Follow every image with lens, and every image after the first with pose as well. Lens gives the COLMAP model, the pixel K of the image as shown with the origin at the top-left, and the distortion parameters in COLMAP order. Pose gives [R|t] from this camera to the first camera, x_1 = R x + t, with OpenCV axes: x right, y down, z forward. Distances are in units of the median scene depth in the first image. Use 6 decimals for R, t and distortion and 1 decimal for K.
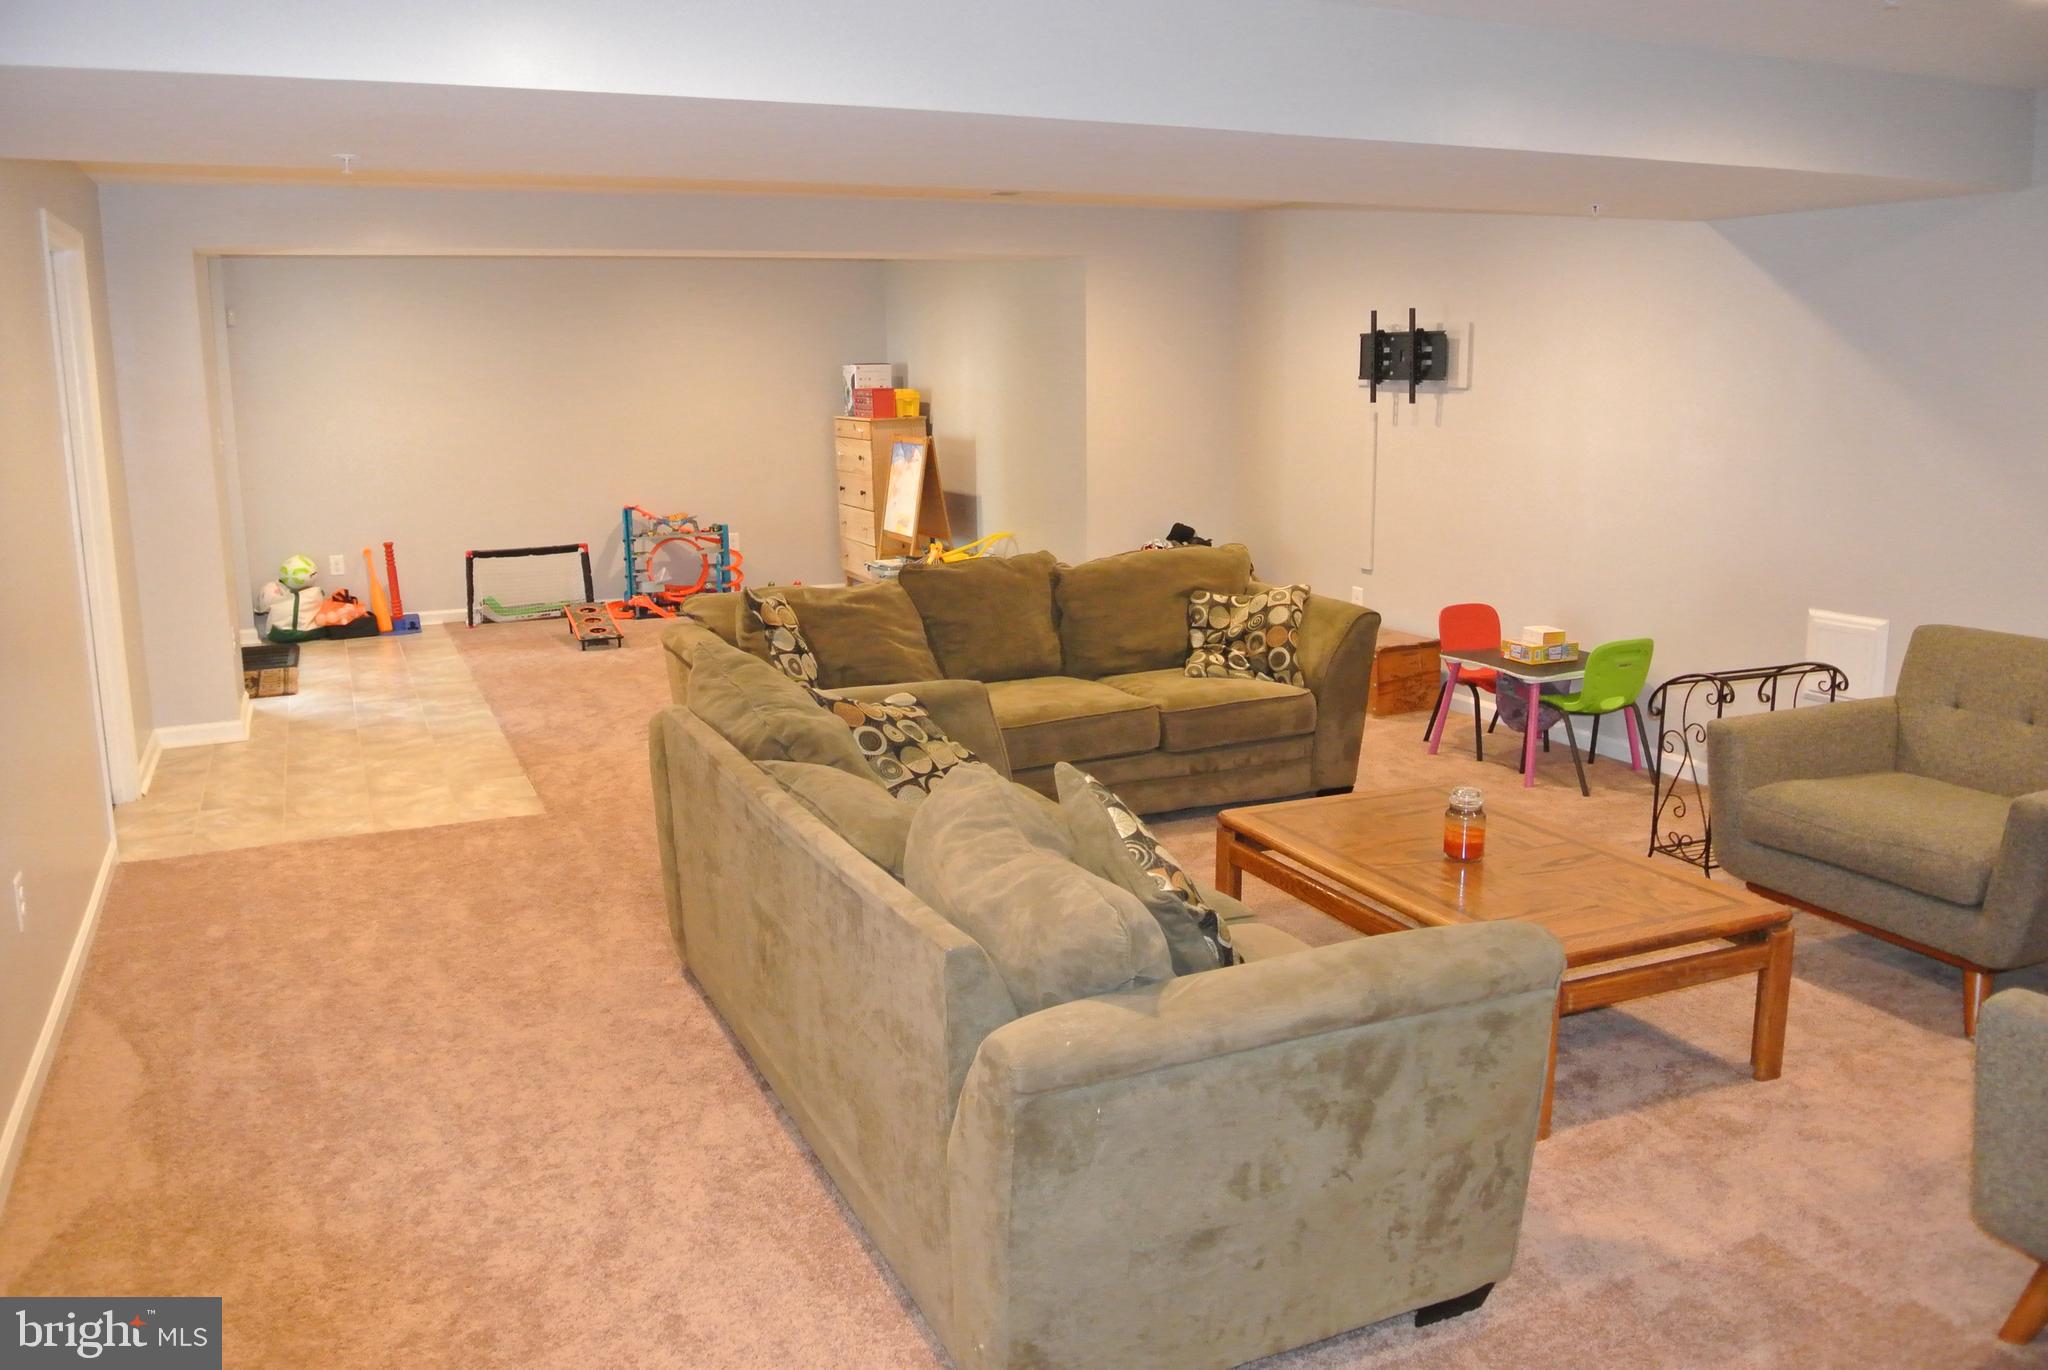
lens RADIAL K [[1585.2, 0, 1020.7], [0, 1585.2, 687.3], [0, 0, 1]] dist [-0.086972, 0.037880]
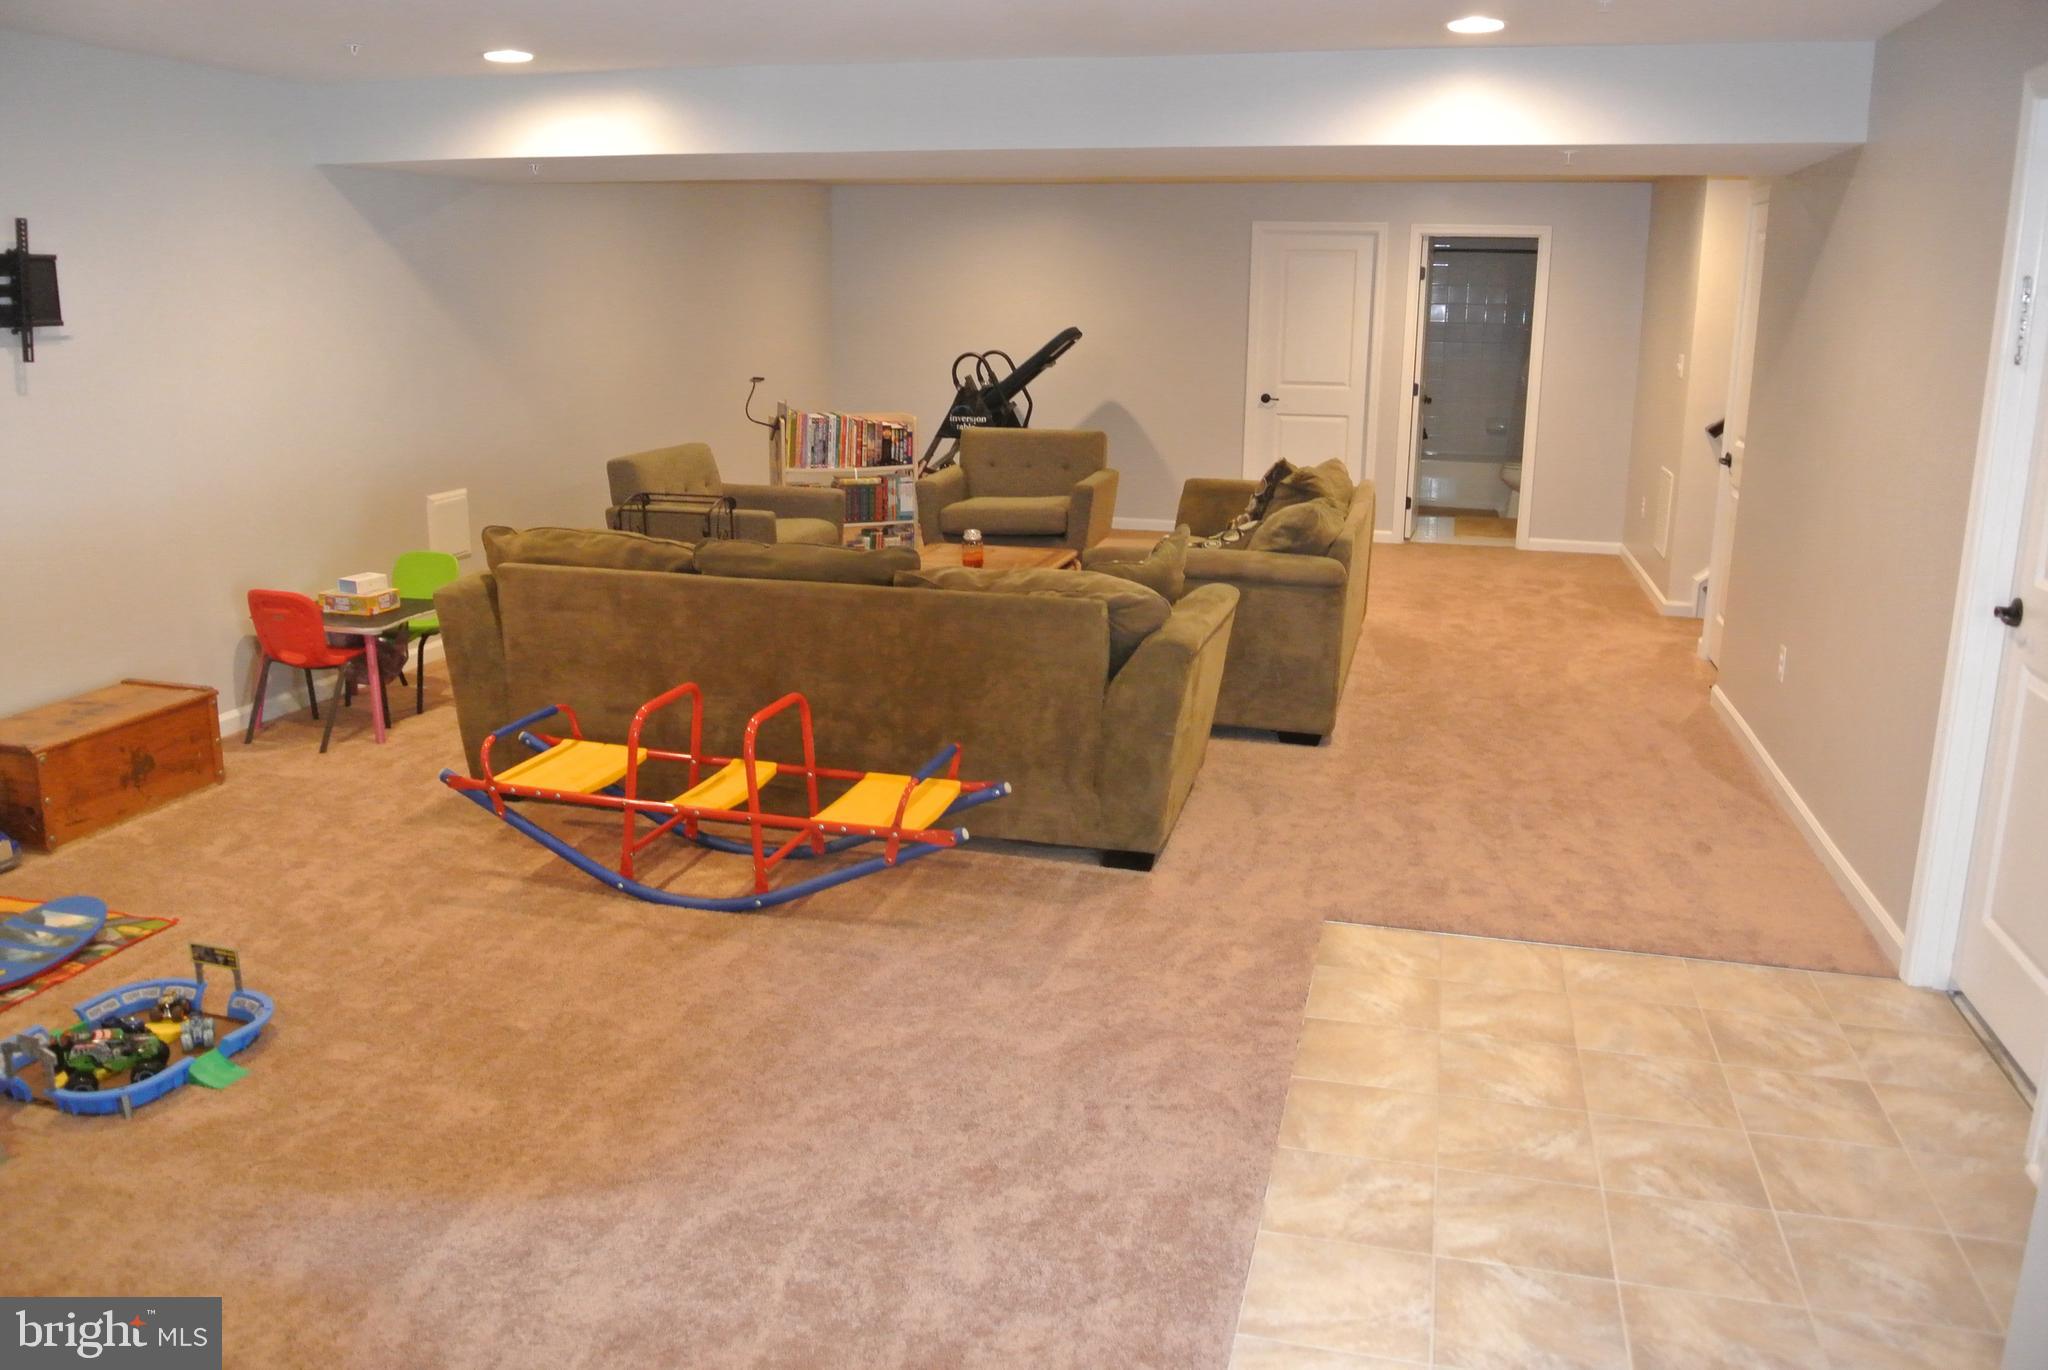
lens RADIAL K [[1585.2, 0, 1020.4], [0, 1585.2, 681.6], [0, 0, 1]] dist [-0.086972, 0.037880]
pose [[-0.773915, -0.155884, 0.613805, -0.500487], [0.114717, 0.918689, 0.377955, -0.256033], [-0.622813, 0.362919, -0.693105, 1.251427]]
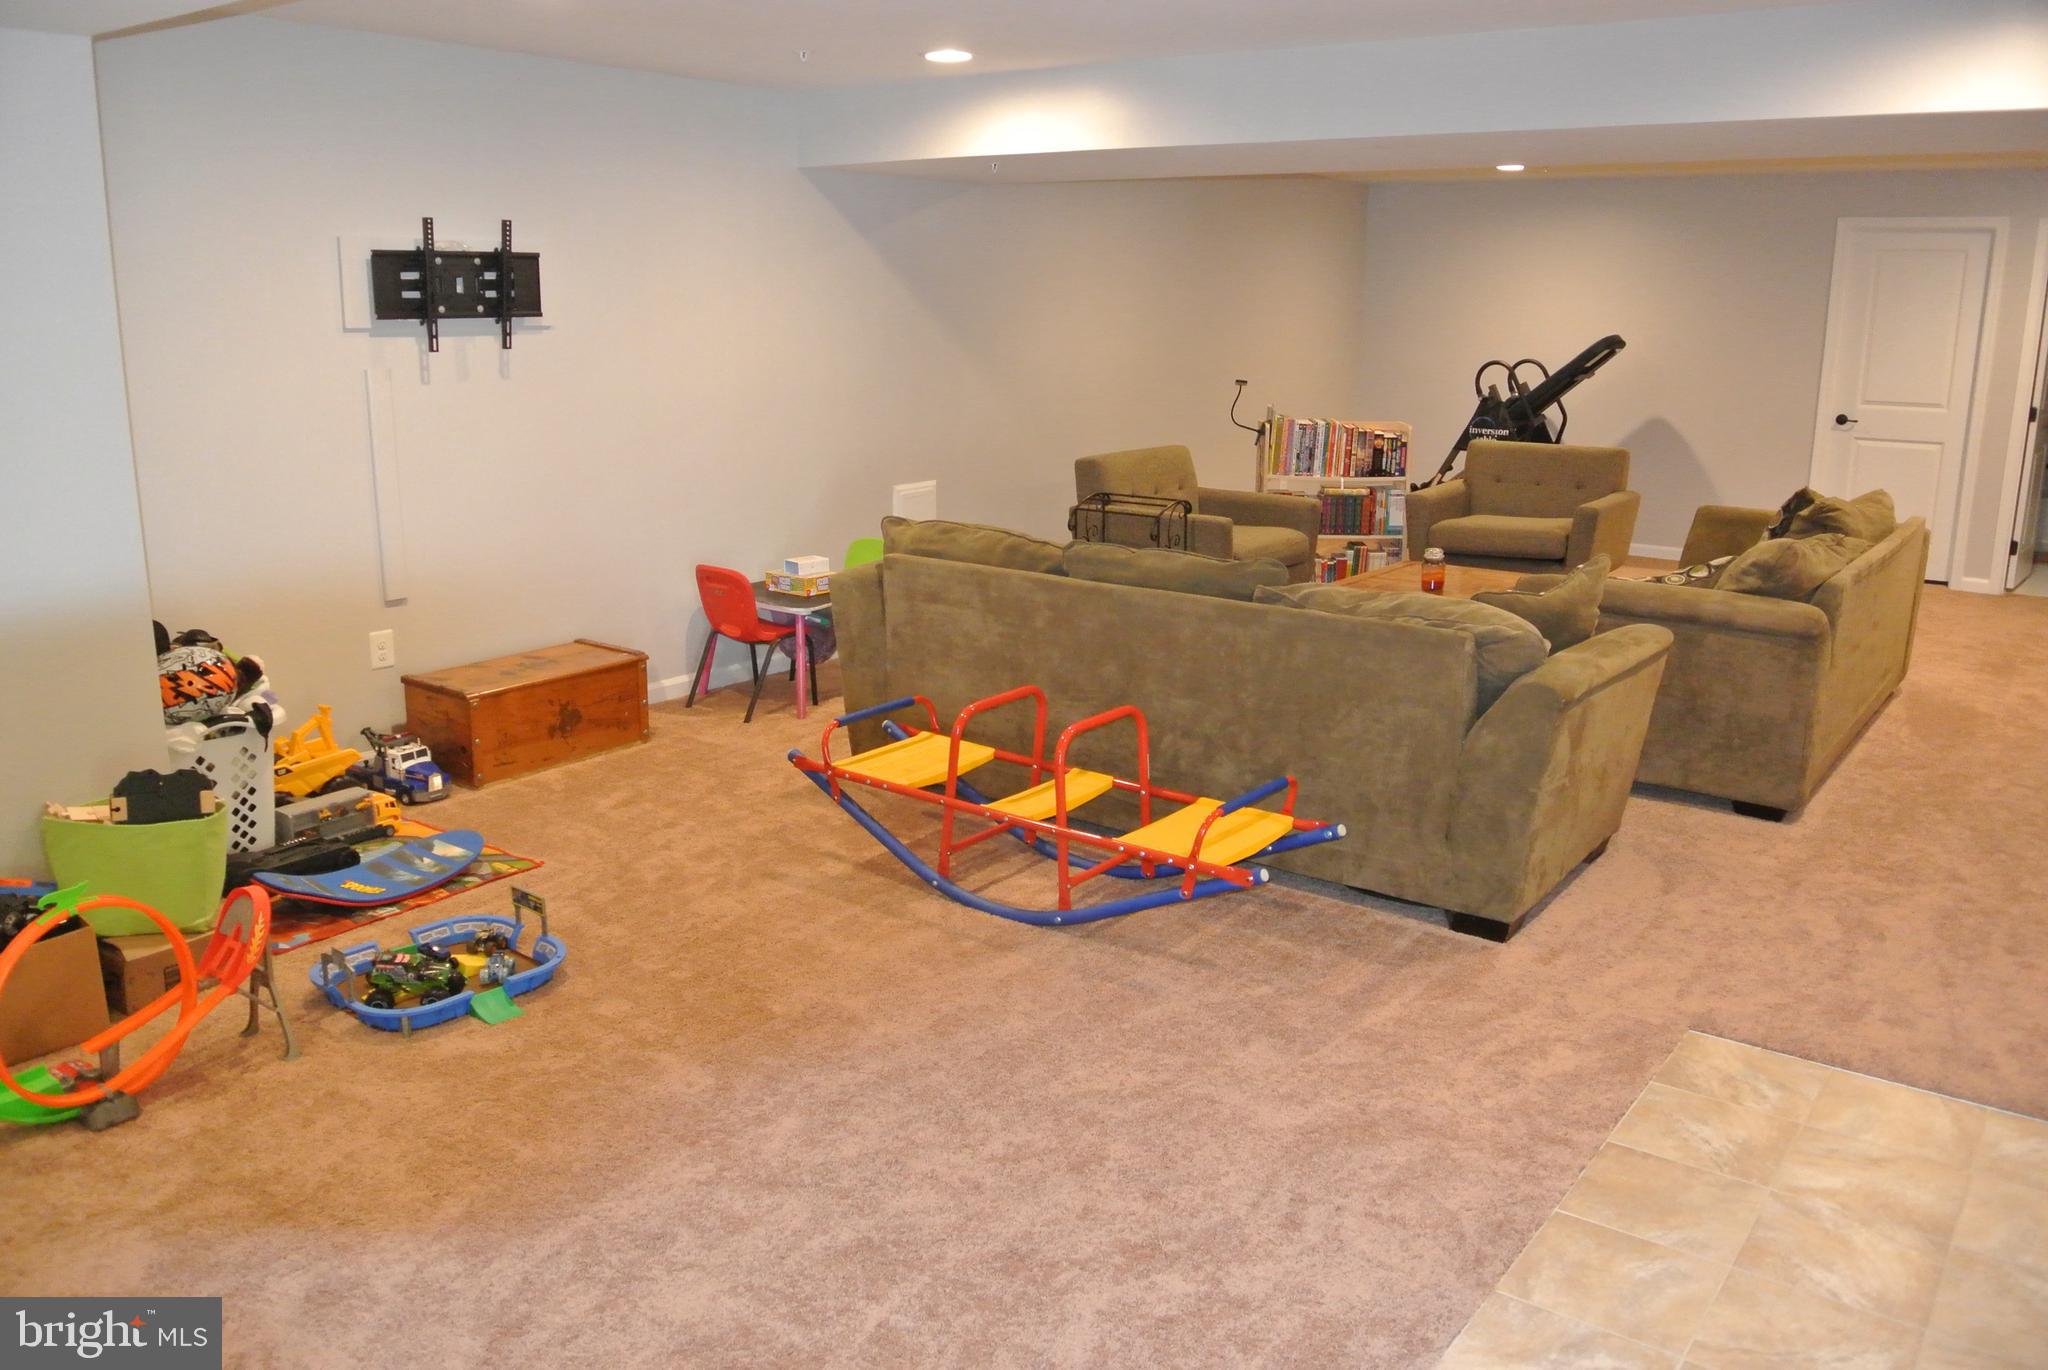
lens RADIAL K [[1585.2, 0, 1013.9], [0, 1585.2, 686.5], [0, 0, 1]] dist [-0.086972, 0.037880]
pose [[-0.480179, -0.210212, 0.851610, -0.534934], [0.165813, 0.931604, 0.323451, -0.233743], [-0.861356, 0.296522, -0.412480, 1.158812]]
